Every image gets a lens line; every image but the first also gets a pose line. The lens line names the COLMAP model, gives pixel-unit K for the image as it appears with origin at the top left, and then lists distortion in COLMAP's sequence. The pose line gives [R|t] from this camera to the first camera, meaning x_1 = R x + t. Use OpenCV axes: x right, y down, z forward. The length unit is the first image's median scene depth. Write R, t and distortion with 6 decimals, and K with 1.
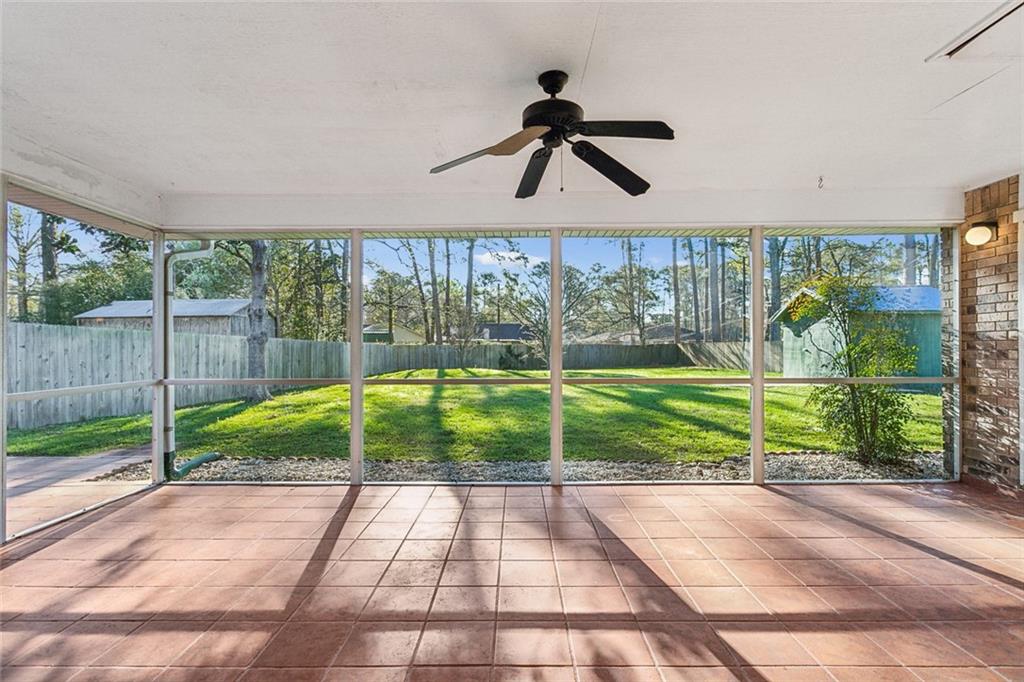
lens RADIAL K [[483.0, 0, 512.0], [0, 483.0, 341.0], [0, 0, 1]] dist [0.003505, 0.000509]
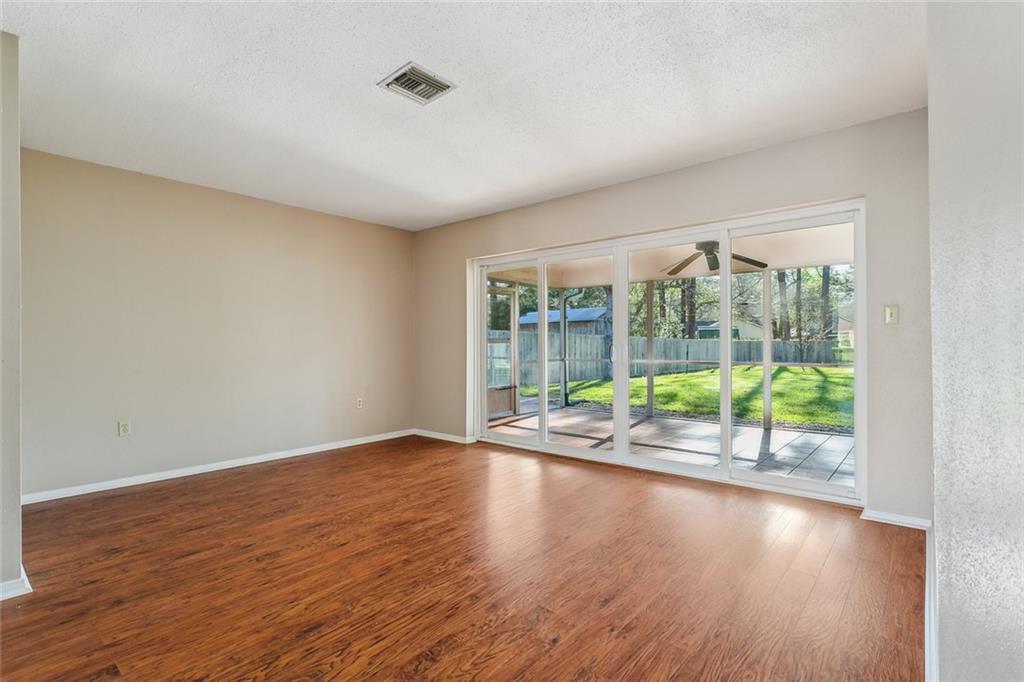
lens RADIAL K [[483.0, 0, 512.0], [0, 483.0, 341.0], [0, 0, 1]] dist [0.003505, 0.000509]
pose [[0.764105, -0.002309, -0.645087, 0.143034], [0.007530, 0.999957, 0.005339, -0.002111], [0.645047, -0.008937, 0.764090, -0.232927]]
